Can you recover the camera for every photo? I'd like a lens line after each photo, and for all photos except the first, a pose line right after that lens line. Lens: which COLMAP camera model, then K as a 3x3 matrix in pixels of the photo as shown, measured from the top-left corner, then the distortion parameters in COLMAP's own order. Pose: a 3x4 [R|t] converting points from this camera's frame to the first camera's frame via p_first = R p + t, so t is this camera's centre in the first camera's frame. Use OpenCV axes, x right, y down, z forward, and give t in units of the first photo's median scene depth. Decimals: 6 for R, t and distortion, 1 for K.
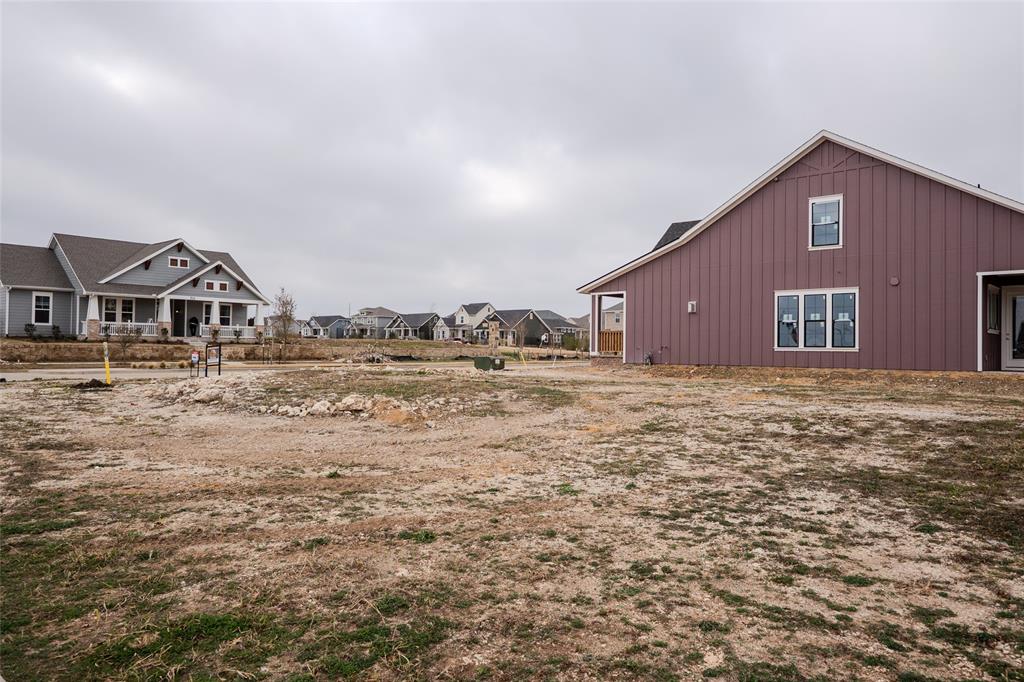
lens RADIAL K [[731.7, 0, 512.7], [0, 731.7, 337.4], [0, 0, 1]] dist [-0.009614, 0.037083]
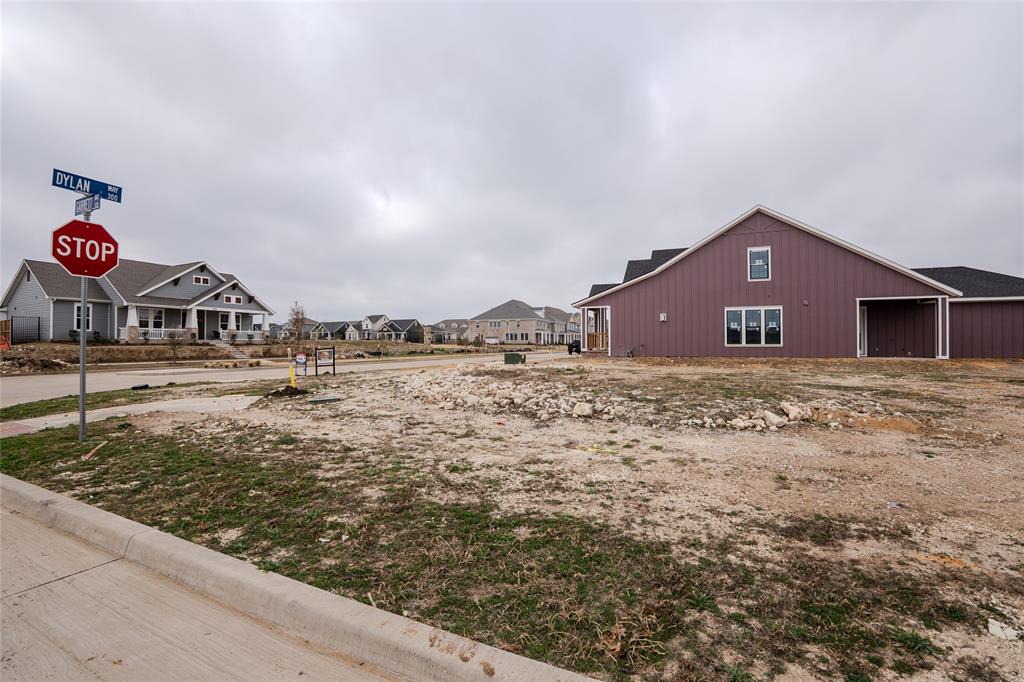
lens RADIAL K [[447.1, 0, 512.0], [0, 447.1, 341.0], [0, 0, 1]] dist [-0.071661, 0.016026]
pose [[0.953008, -0.009383, 0.302801, -0.284984], [0.006625, 0.999927, 0.010134, -0.004550], [-0.302873, -0.007652, 0.953000, 0.215889]]
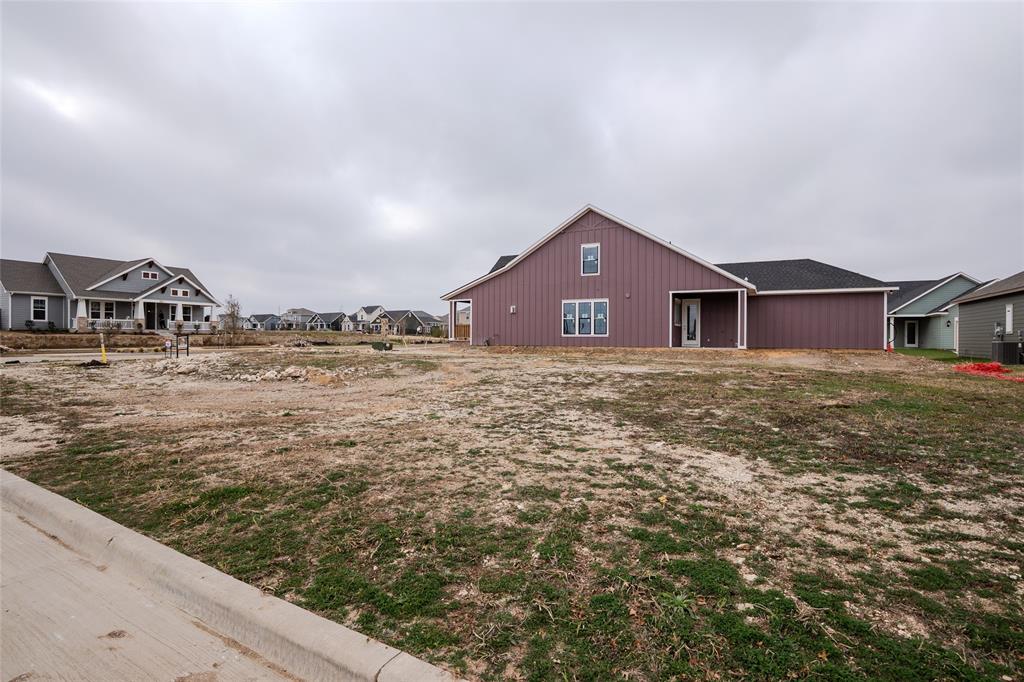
lens RADIAL K [[485.1, 0, 514.5], [0, 485.1, 342.3], [0, 0, 1]] dist [-0.066207, 0.018965]
pose [[0.971838, -0.009002, 0.235478, -0.001317], [0.002590, 0.999618, 0.027525, 0.000653], [-0.235636, -0.026140, 0.971490, -0.027679]]
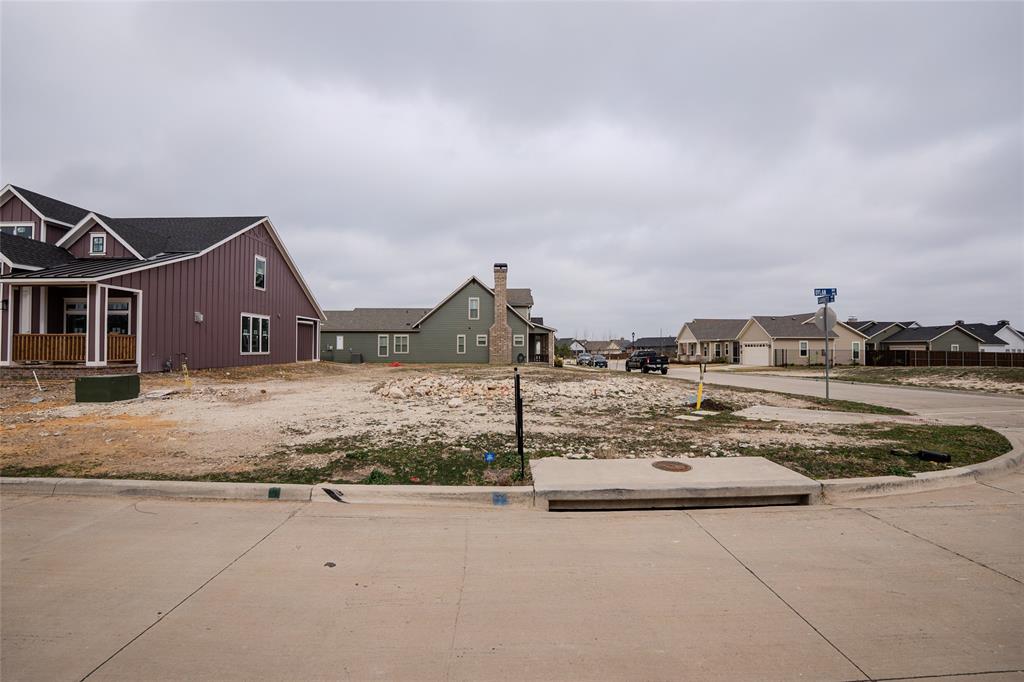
lens RADIAL K [[451.8, 0, 512.0], [0, 451.8, 341.0], [0, 0, 1]] dist [-0.060566, 0.018641]
pose [[-0.686109, -0.002561, 0.727495, -0.512185], [-0.024434, 0.999511, -0.019526, -0.003597], [-0.727089, -0.031173, -0.685836, 1.000634]]
